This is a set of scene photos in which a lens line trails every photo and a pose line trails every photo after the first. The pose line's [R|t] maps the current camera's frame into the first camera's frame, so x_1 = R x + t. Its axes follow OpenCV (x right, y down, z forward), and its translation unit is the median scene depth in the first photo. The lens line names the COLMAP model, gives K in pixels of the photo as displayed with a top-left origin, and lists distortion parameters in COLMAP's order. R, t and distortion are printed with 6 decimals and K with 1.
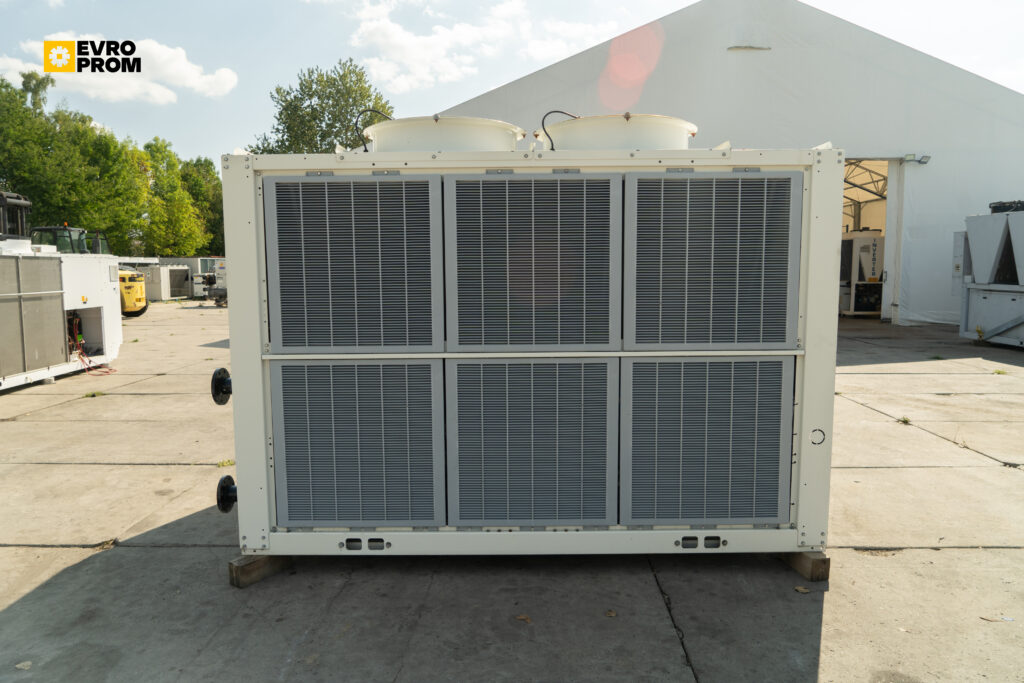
lens RADIAL K [[685.1, 0, 515.3], [0, 685.1, 337.3], [0, 0, 1]] dist [-0.003615, -0.001054]
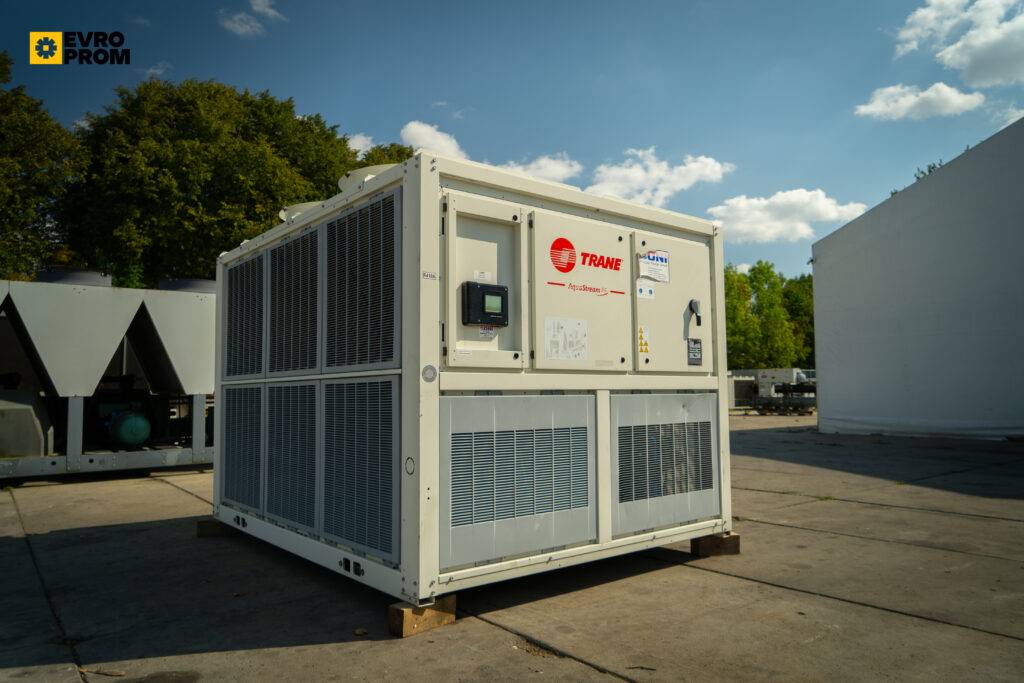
lens RADIAL K [[703.0, 0, 508.7], [0, 703.0, 343.9], [0, 0, 1]] dist [-0.002418, -0.000365]
pose [[0.630695, -0.055067, -0.774074, 1.217793], [-0.070857, 0.989226, -0.128105, 0.094730], [0.772789, 0.135644, 0.619998, 0.503375]]
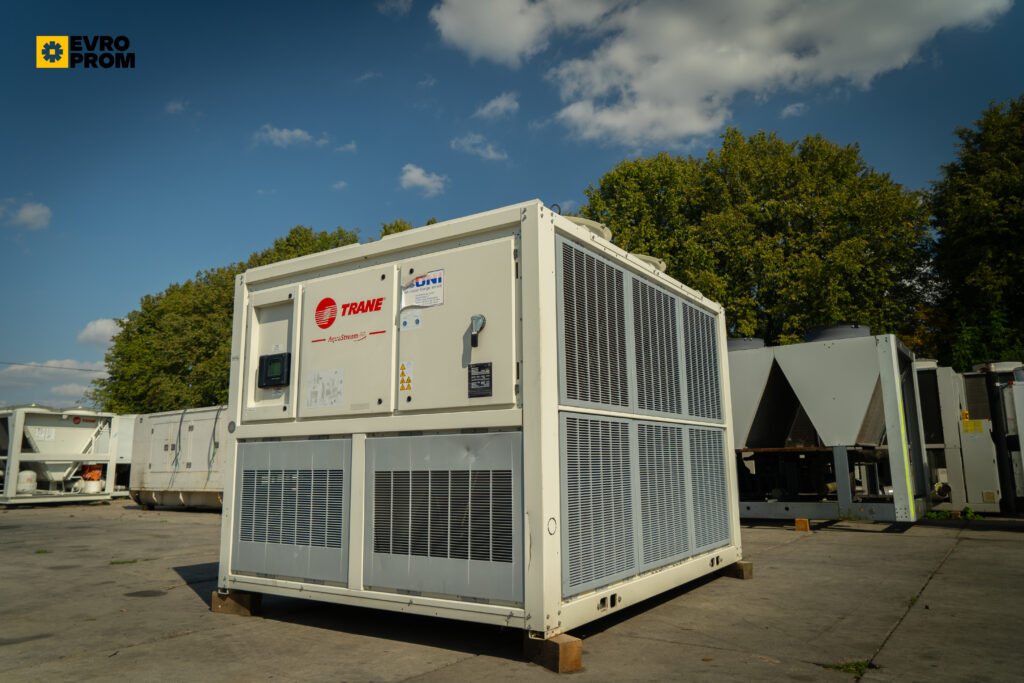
lens RADIAL K [[732.7, 0, 512.0], [0, 732.7, 341.5], [0, 0, 1]] dist [0.004731, 0.000456]
pose [[0.552446, 0.127487, 0.823742, -1.231734], [0.095878, 0.971957, -0.214727, 0.147981], [-0.828016, 0.197603, 0.524730, 0.477720]]
